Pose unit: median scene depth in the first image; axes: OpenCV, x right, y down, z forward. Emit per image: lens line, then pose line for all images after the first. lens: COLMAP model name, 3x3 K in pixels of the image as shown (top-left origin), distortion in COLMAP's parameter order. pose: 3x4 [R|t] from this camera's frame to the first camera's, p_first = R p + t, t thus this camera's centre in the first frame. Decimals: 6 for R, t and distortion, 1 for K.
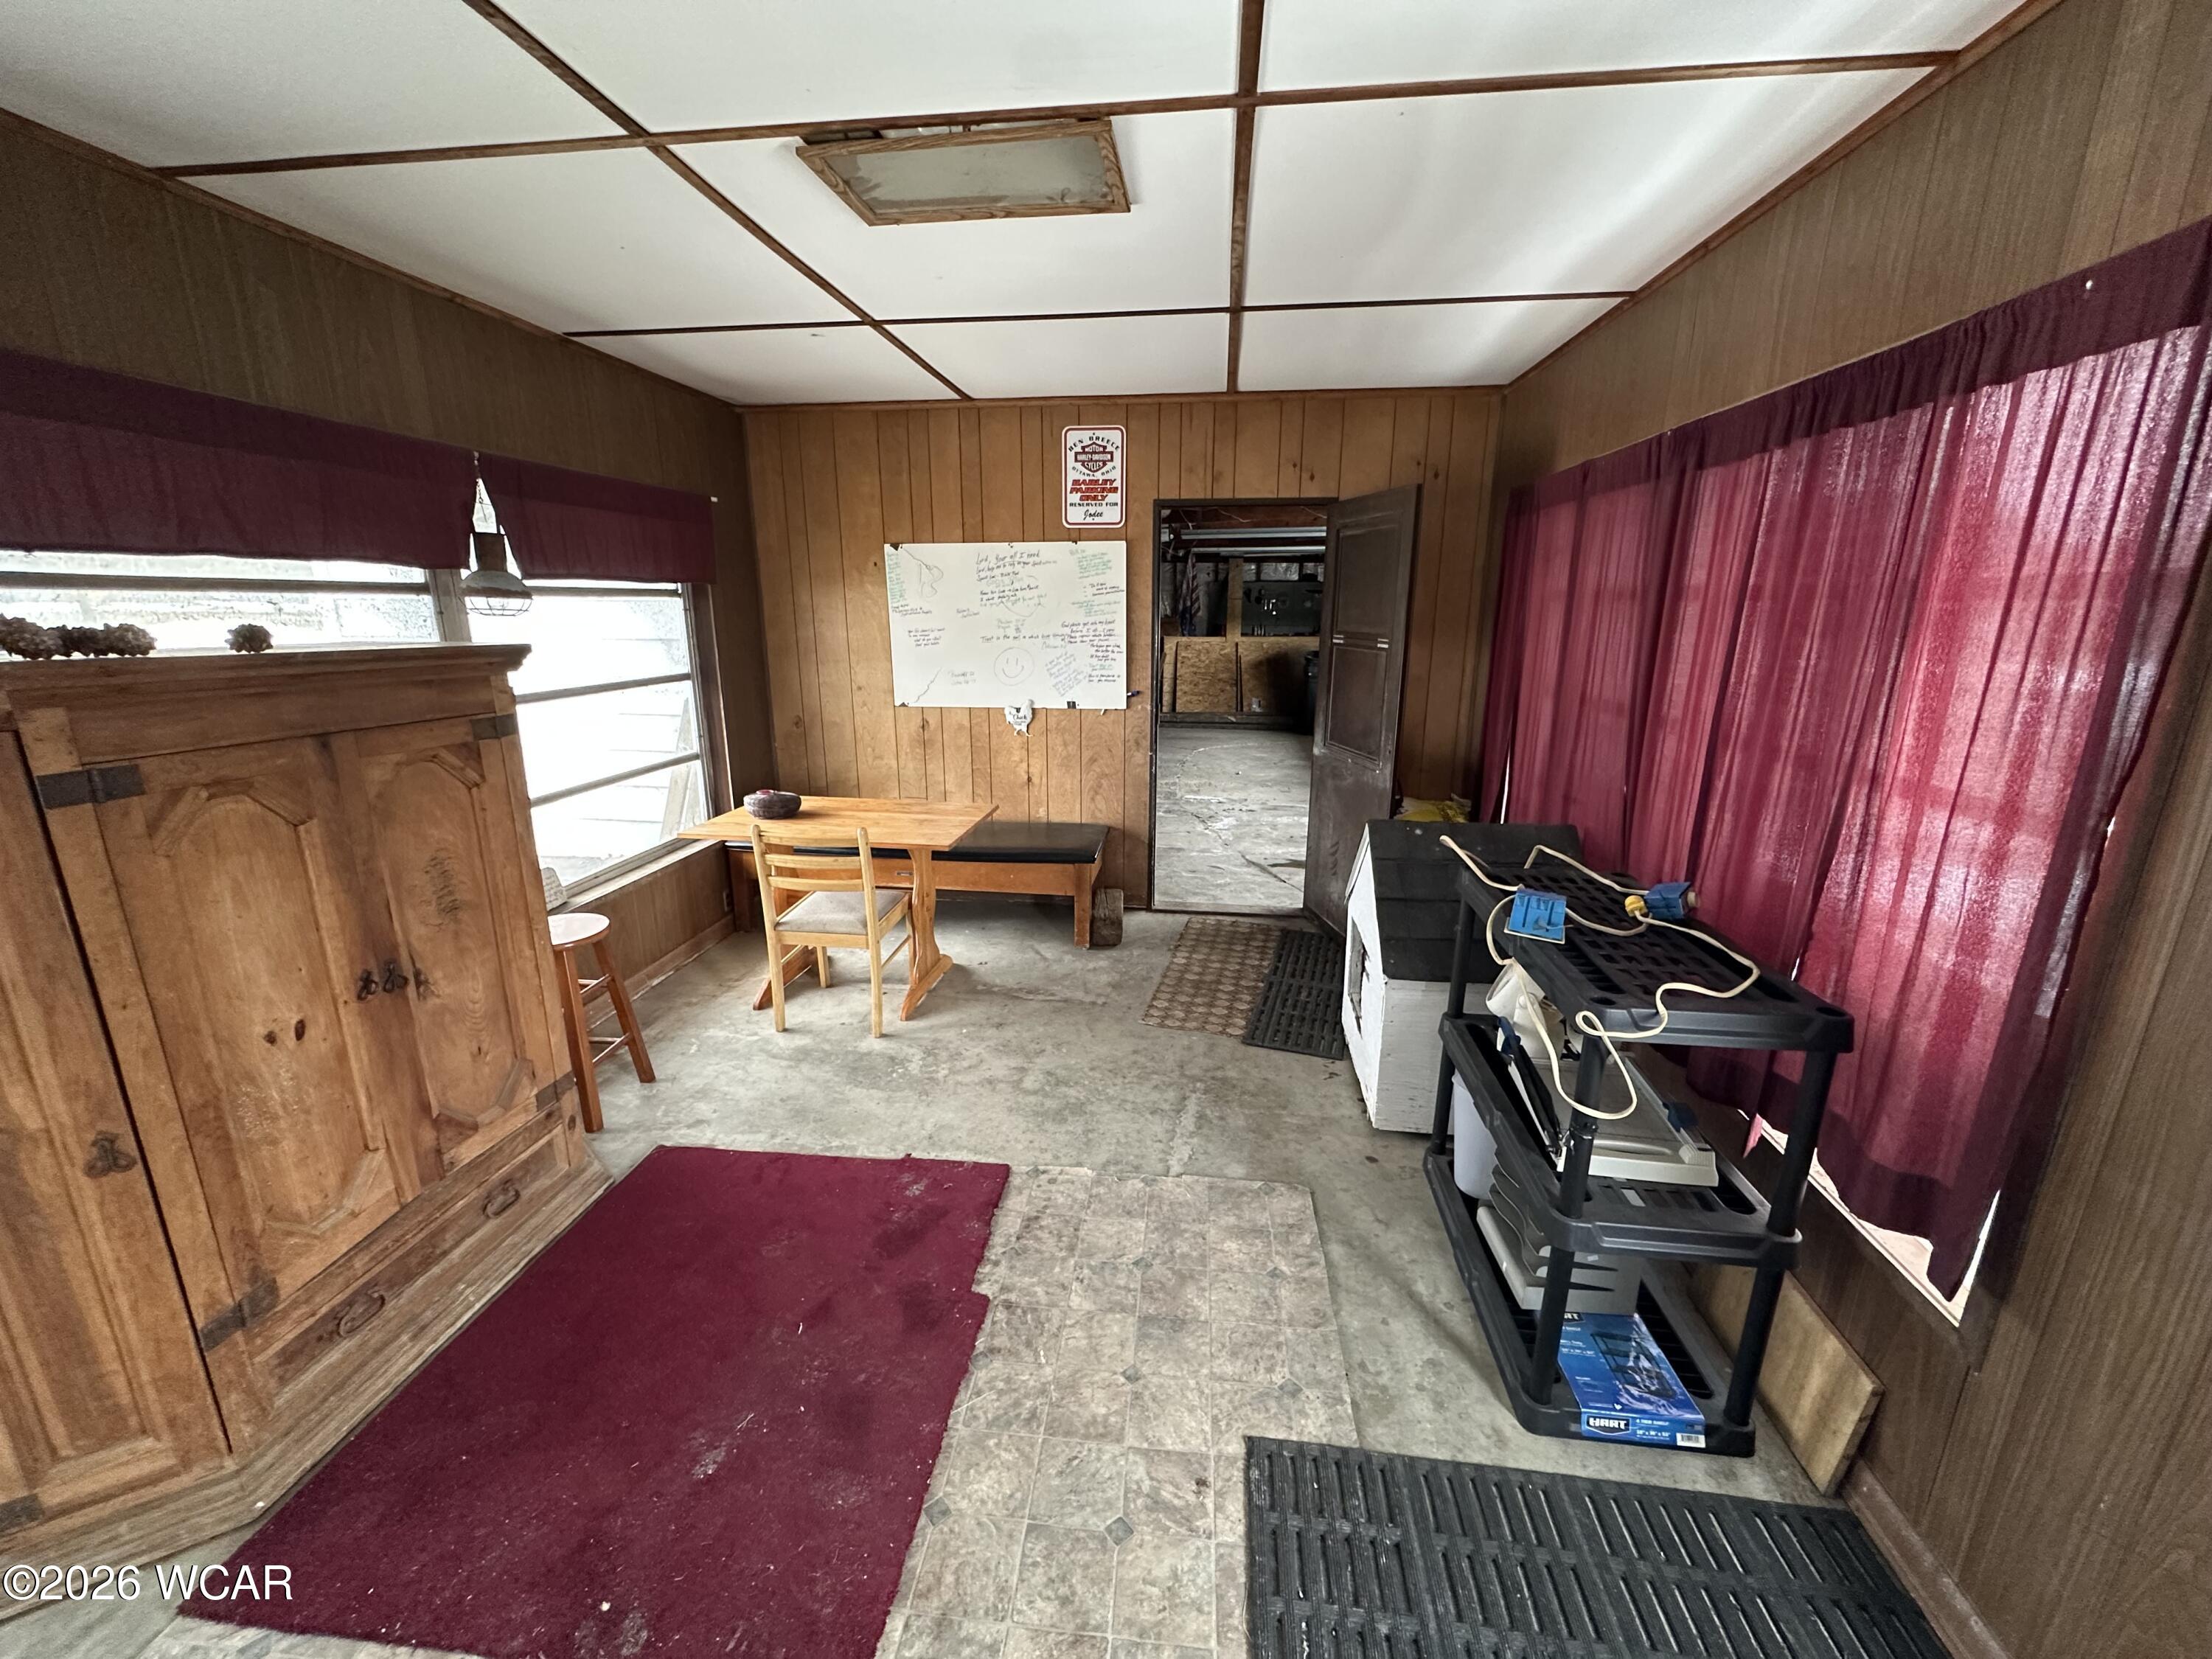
lens RADIAL K [[877.4, 0, 1101.6], [0, 877.4, 831.5], [0, 0, 1]] dist [-0.000422, 0.000500]
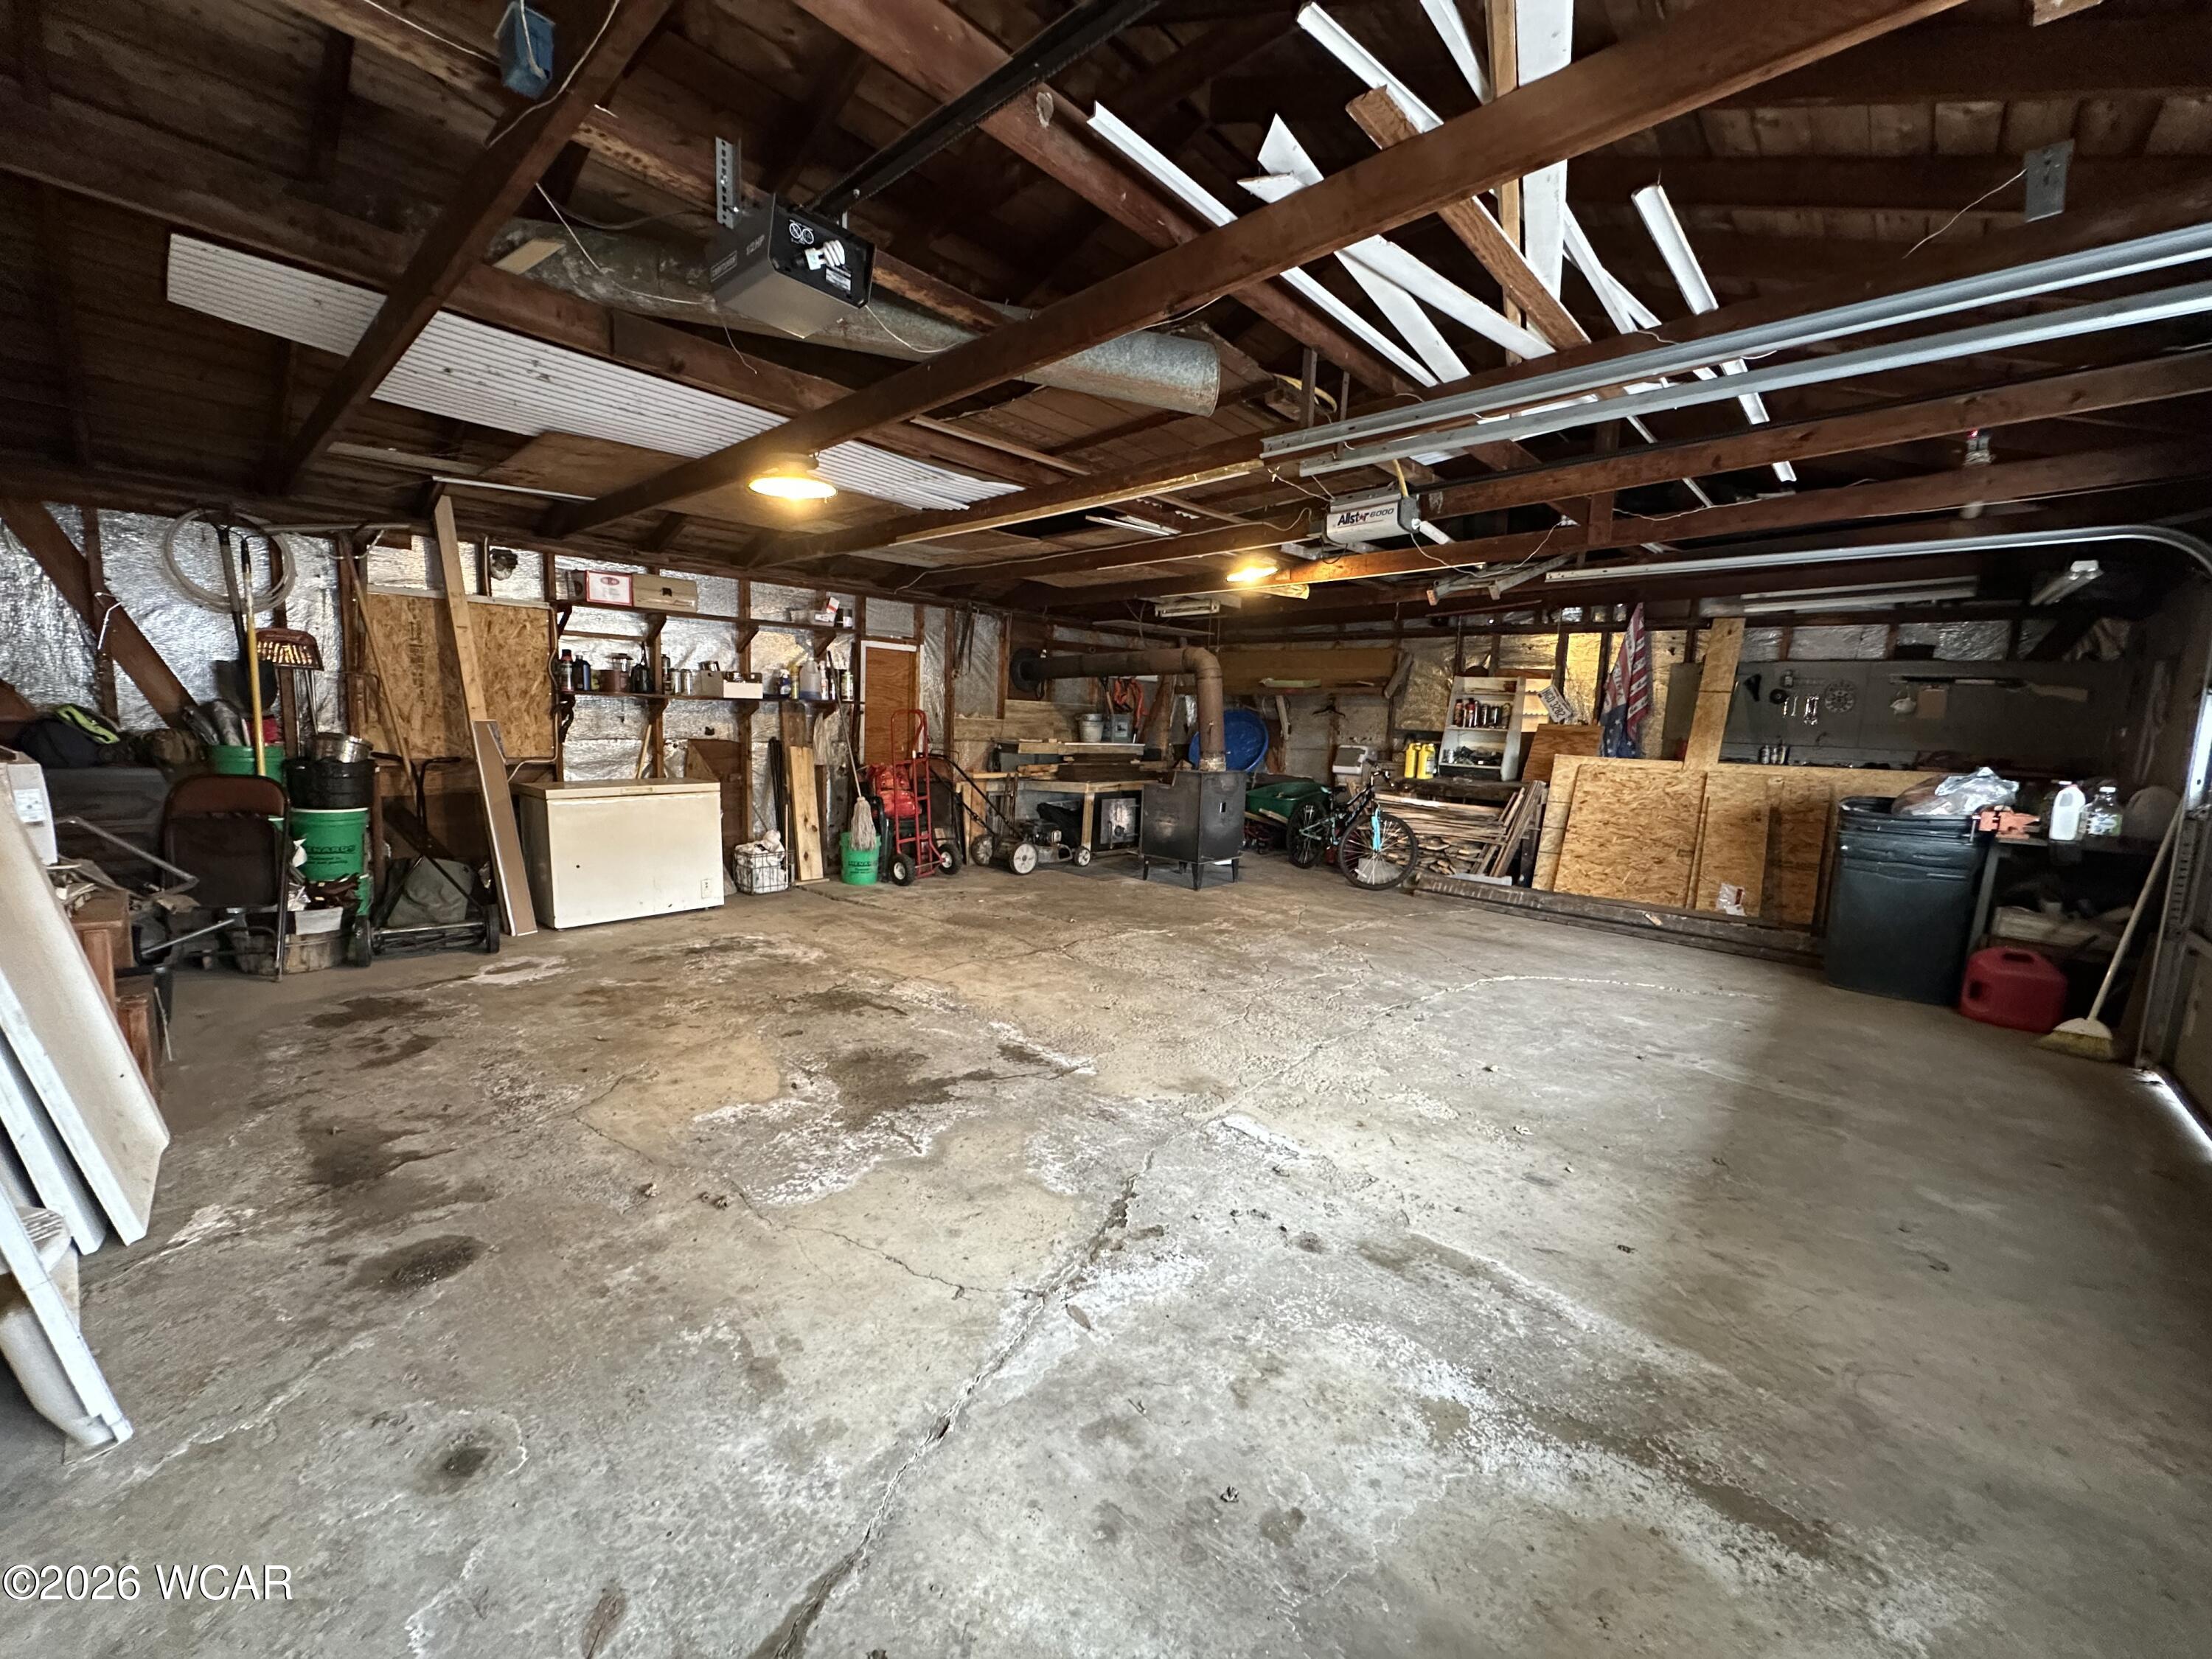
lens RADIAL K [[877.4, 0, 1101.6], [0, 877.4, 831.5], [0, 0, 1]] dist [-0.000422, 0.000500]
pose [[0.808143, 0.101211, -0.580225, 0.165456], [-0.166603, 0.984174, -0.060374, -0.087133], [0.564932, 0.145458, 0.812215, 0.364584]]
